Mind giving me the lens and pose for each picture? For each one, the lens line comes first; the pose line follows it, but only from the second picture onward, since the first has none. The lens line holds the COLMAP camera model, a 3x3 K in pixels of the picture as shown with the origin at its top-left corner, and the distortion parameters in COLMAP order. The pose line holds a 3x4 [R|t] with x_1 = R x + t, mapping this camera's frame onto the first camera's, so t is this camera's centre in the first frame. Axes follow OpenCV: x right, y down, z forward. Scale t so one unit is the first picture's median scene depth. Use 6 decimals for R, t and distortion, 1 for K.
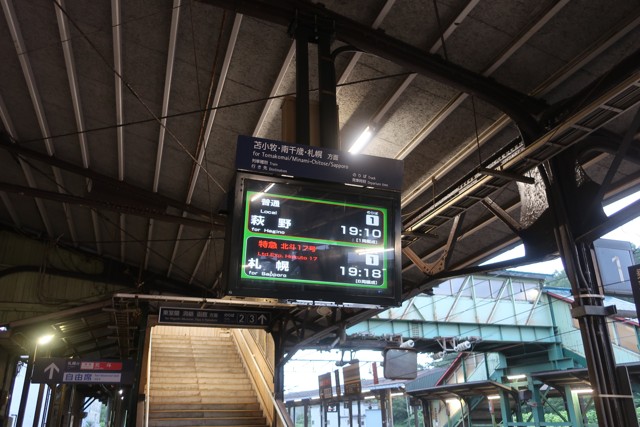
lens RADIAL K [[500.5, 0, 320.8], [0, 500.5, 214.7], [0, 0, 1]] dist [-0.008067, 0.002472]
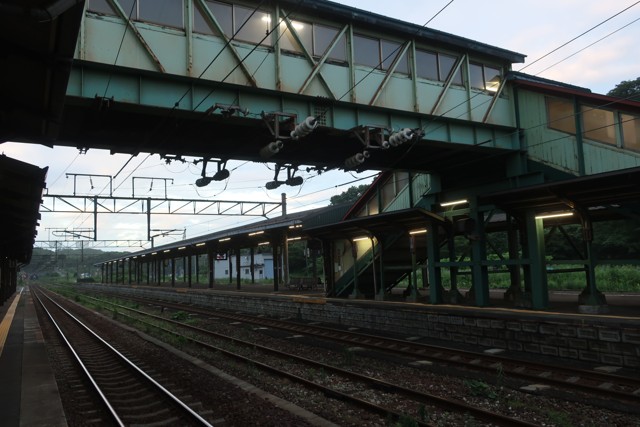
lens RADIAL K [[500.5, 0, 320.8], [0, 500.5, 214.7], [0, 0, 1]] dist [-0.008067, 0.002472]
pose [[0.982165, -0.002882, 0.187999, 0.065792], [-0.049194, 0.961113, 0.271740, 0.152958], [-0.181472, -0.276142, 0.943829, 0.345150]]
